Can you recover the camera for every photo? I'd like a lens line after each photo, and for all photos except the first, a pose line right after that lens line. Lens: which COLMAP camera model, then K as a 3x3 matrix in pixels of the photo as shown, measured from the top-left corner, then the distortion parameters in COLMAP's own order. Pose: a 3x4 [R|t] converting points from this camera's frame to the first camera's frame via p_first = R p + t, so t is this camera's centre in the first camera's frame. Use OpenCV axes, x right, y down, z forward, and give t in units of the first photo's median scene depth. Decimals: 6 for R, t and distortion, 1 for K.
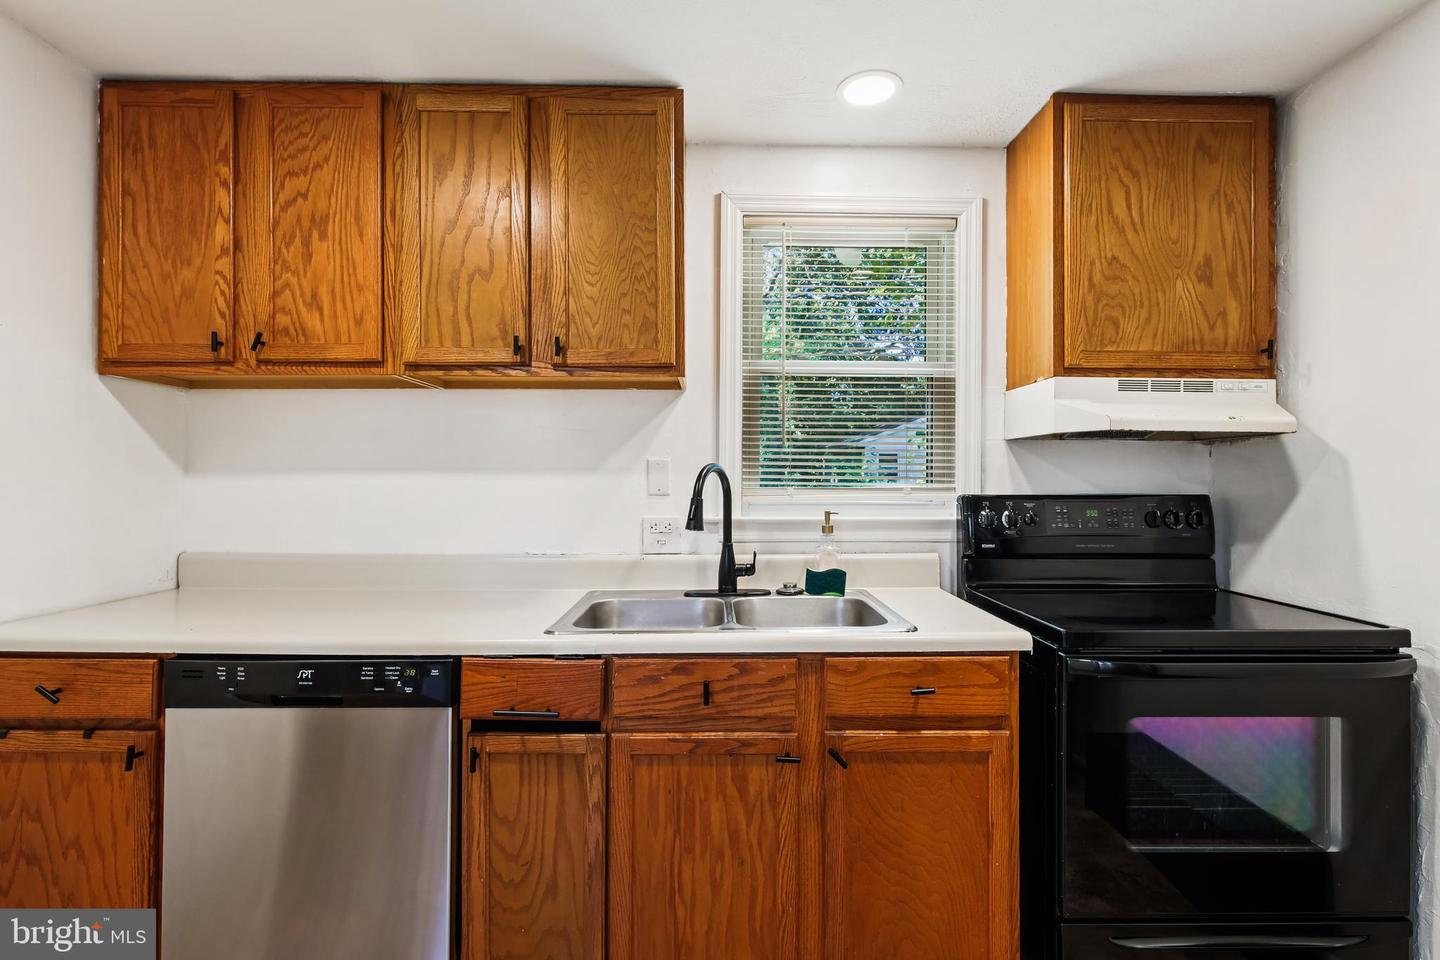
lens RADIAL K [[711.0, 0, 721.6], [0, 711.0, 445.2], [0, 0, 1]] dist [0.028722, 0.000203]
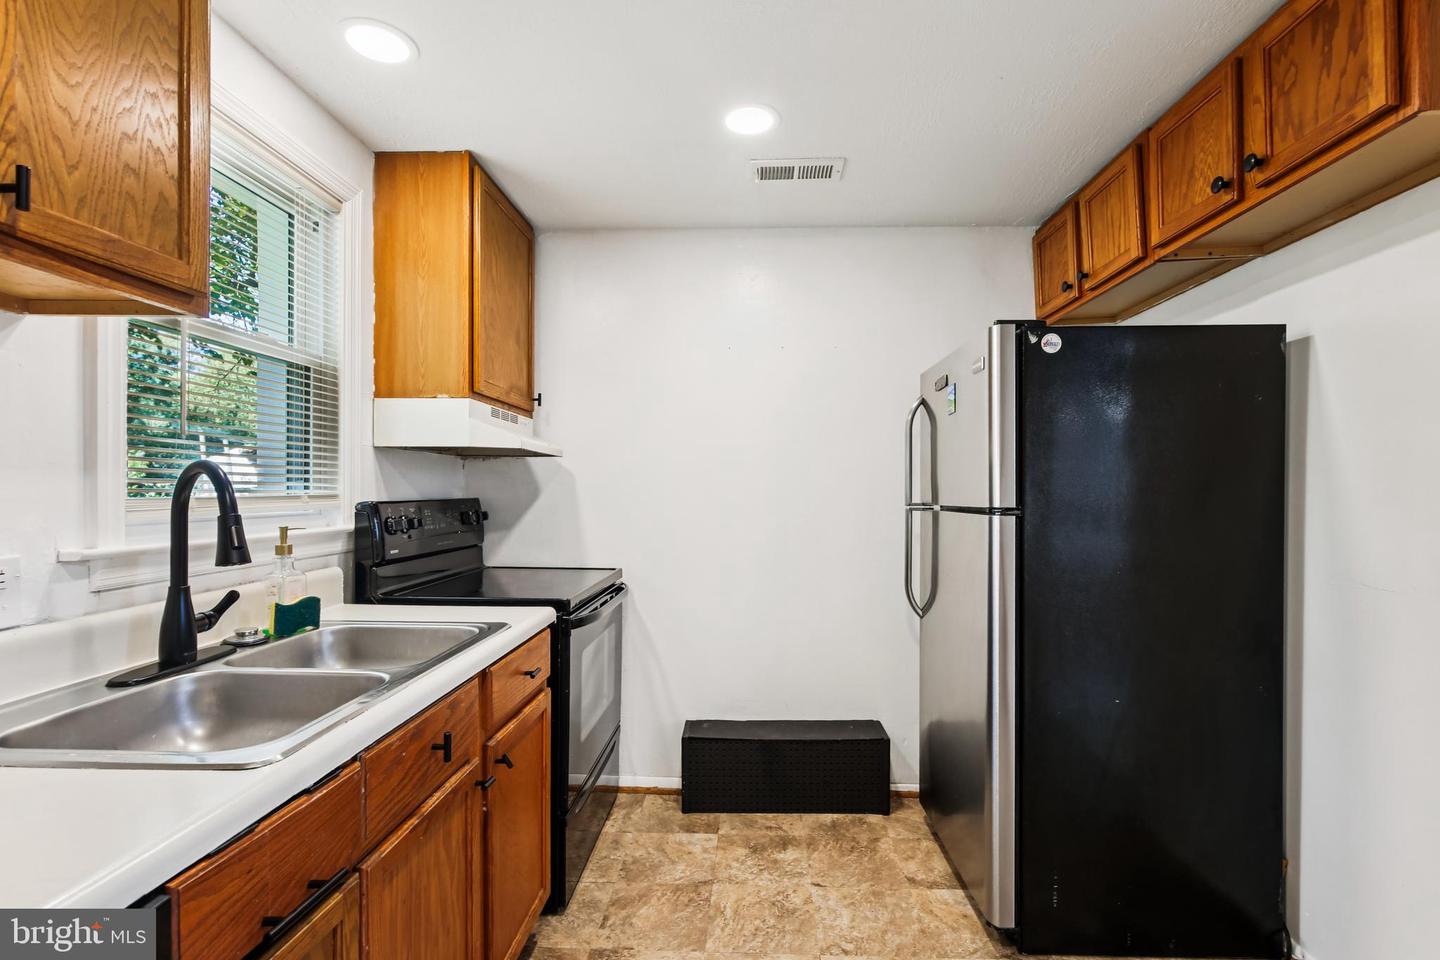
lens RADIAL K [[692.1, 0, 720.0], [0, 692.1, 480.0], [0, 0, 1]] dist [-0.000025, -0.000534]
pose [[0.063930, 0.011451, 0.997889, -0.593524], [-0.049376, 0.998746, -0.008298, 0.024964], [-0.996732, -0.048742, 0.064415, 0.490196]]
